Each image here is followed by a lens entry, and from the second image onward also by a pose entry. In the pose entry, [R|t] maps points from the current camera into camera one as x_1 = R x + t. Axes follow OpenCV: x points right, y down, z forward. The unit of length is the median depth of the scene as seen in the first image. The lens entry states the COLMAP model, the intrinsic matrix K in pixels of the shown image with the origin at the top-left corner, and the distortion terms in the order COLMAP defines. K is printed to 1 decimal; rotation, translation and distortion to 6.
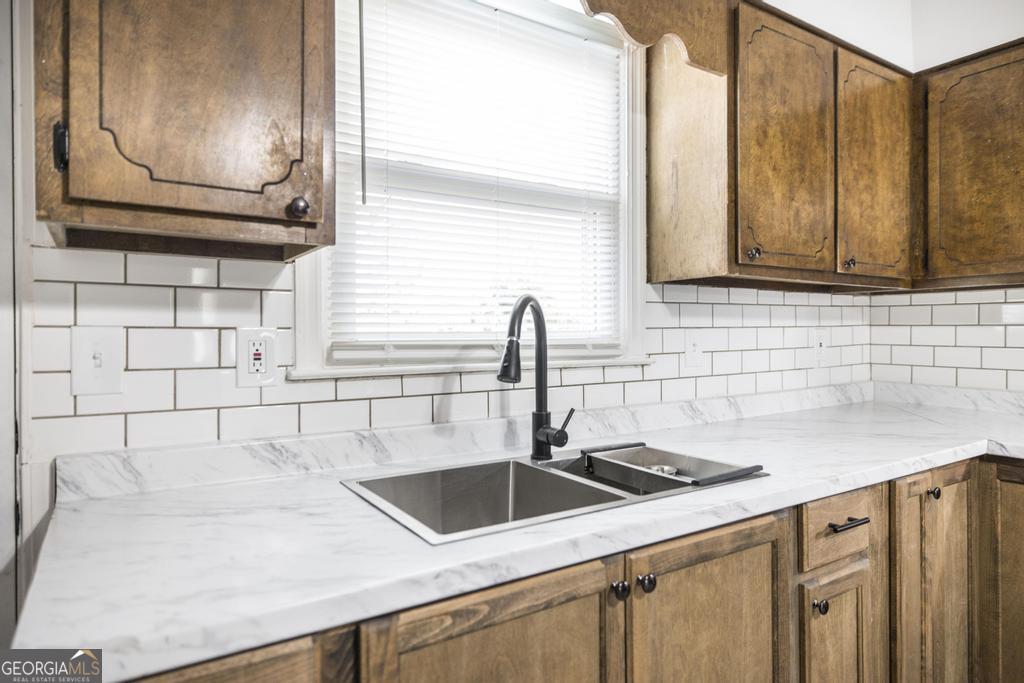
lens RADIAL K [[614.5, 0, 513.6], [0, 614.5, 338.6], [0, 0, 1]] dist [-0.002752, 0.000229]
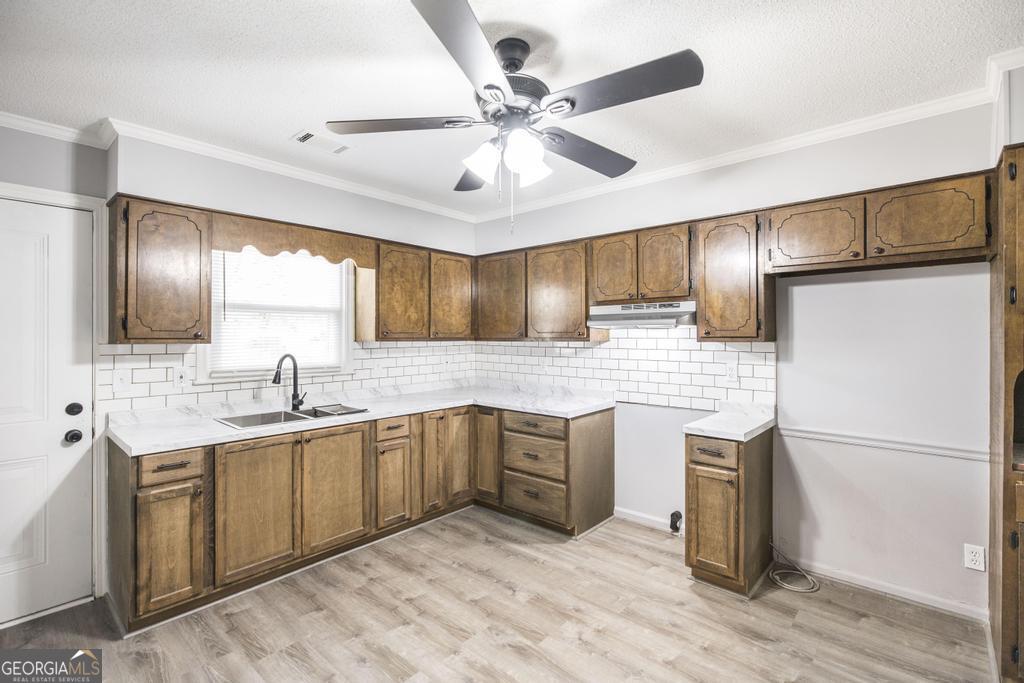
lens RADIAL K [[460.7, 0, 508.8], [0, 460.7, 335.1], [0, 0, 1]] dist [-0.003134, 0.000558]
pose [[0.965315, 0.003457, 0.261066, 0.461861], [-0.000682, 0.999942, -0.010718, -0.134253], [-0.261087, 0.010168, 0.965262, -1.368417]]
